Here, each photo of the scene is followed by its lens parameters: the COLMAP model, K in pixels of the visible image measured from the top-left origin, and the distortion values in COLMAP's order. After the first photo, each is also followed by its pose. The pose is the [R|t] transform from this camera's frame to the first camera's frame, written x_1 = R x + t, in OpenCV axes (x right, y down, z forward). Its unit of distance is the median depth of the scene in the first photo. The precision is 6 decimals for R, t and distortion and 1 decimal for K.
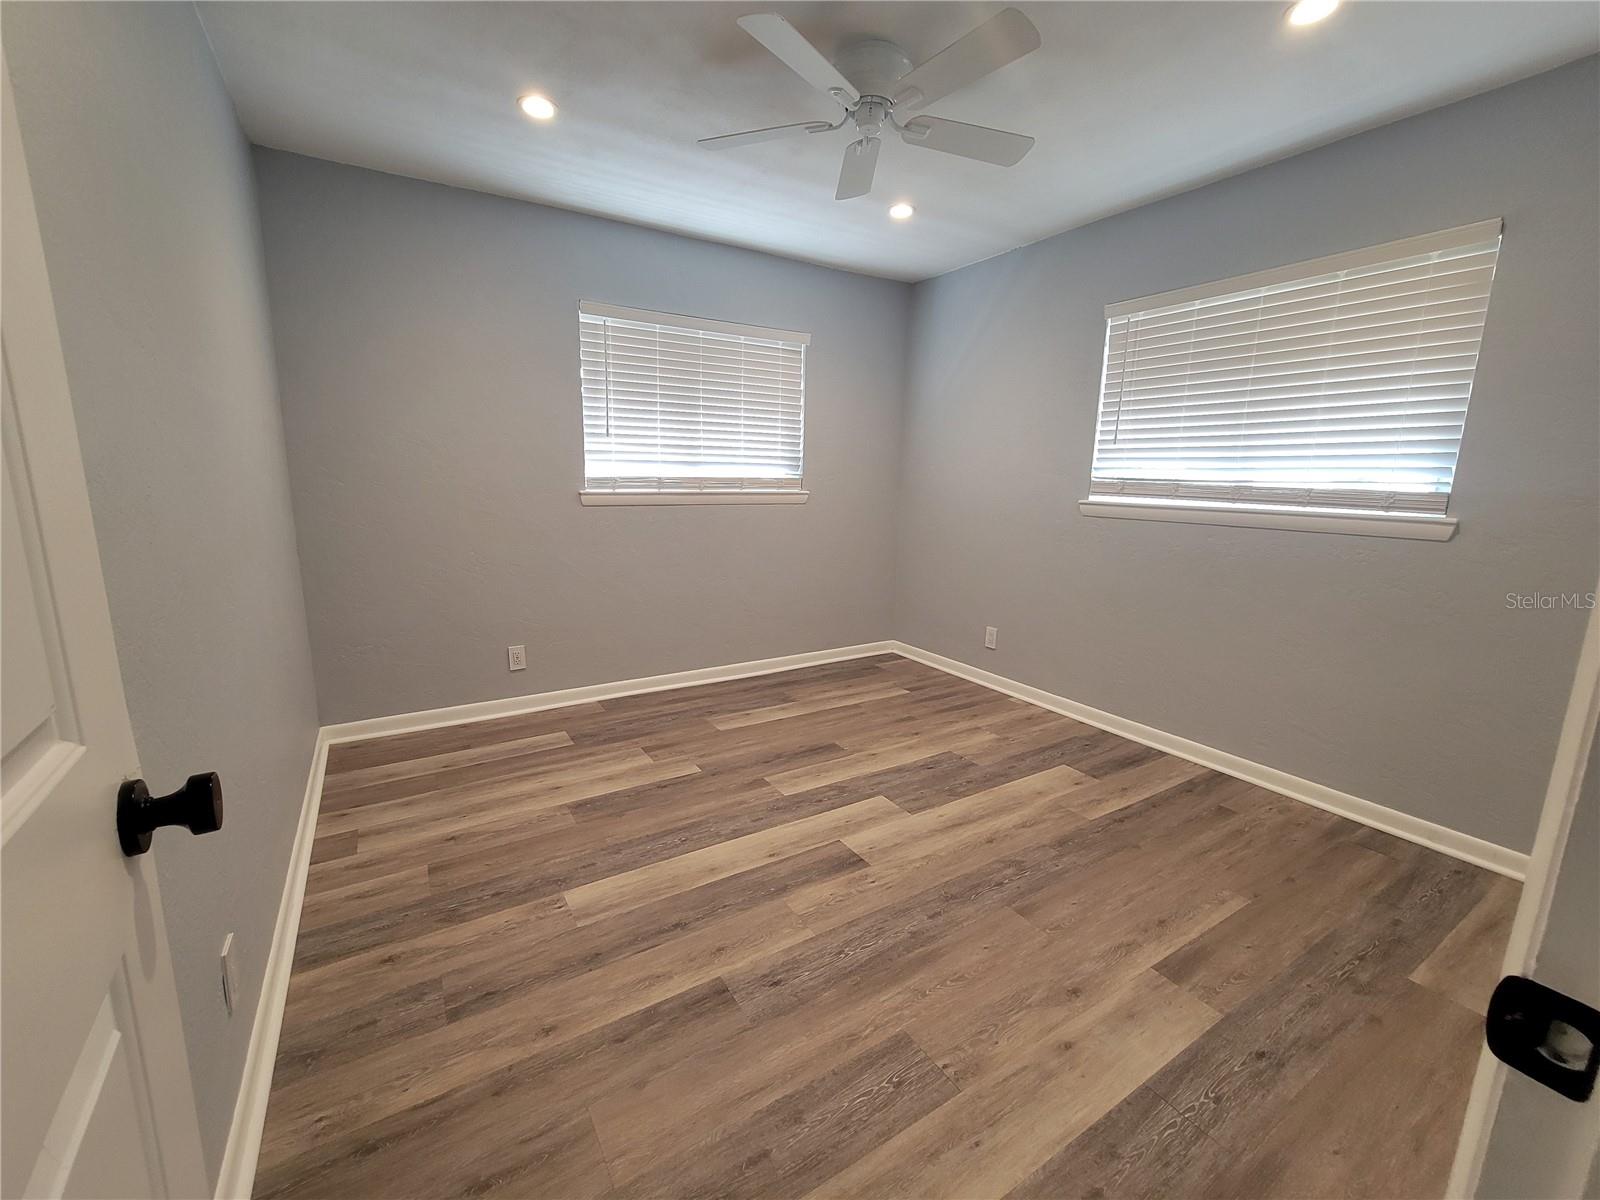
lens RADIAL K [[658.7, 0, 789.1], [0, 658.7, 595.3], [0, 0, 1]] dist [-0.002335, -0.000058]
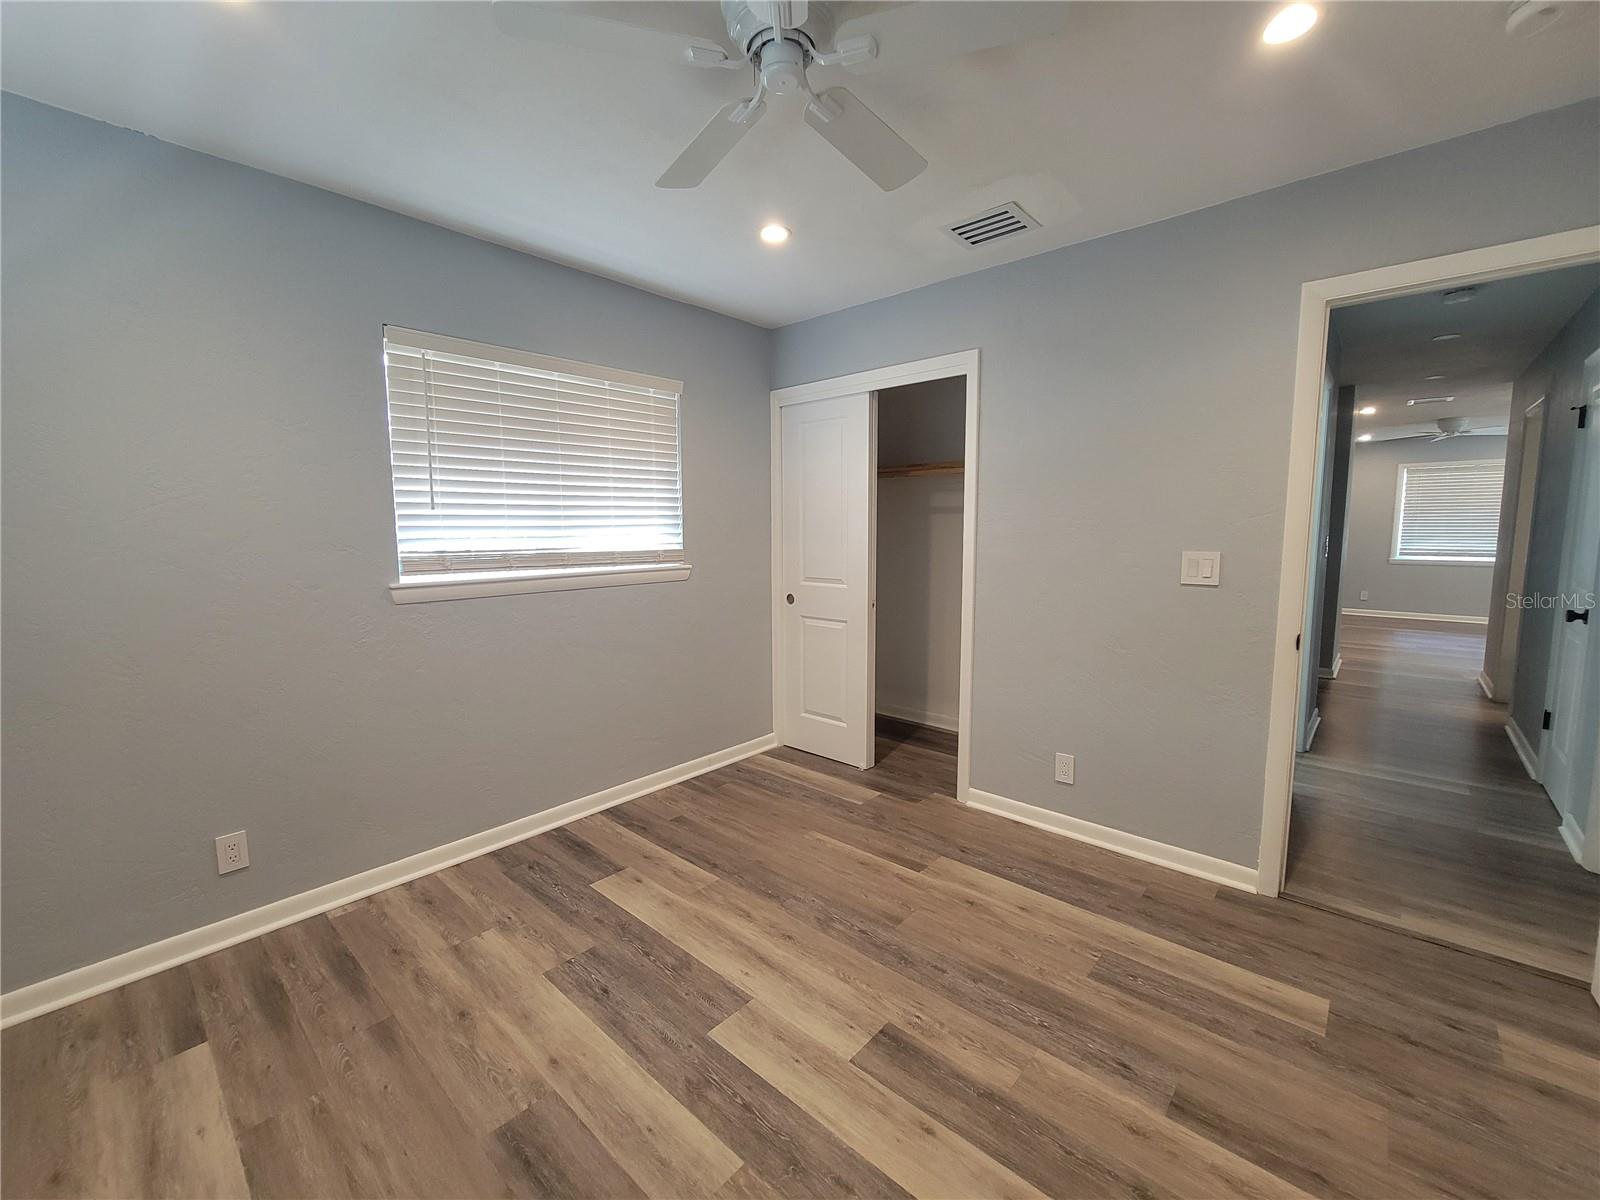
lens RADIAL K [[658.7, 0, 789.1], [0, 658.7, 595.3], [0, 0, 1]] dist [-0.002335, -0.000058]
pose [[-0.276051, -0.118404, 0.953822, -0.496700], [0.177027, 0.969142, 0.171540, -0.243305], [-0.944699, 0.216206, -0.246572, 1.044022]]
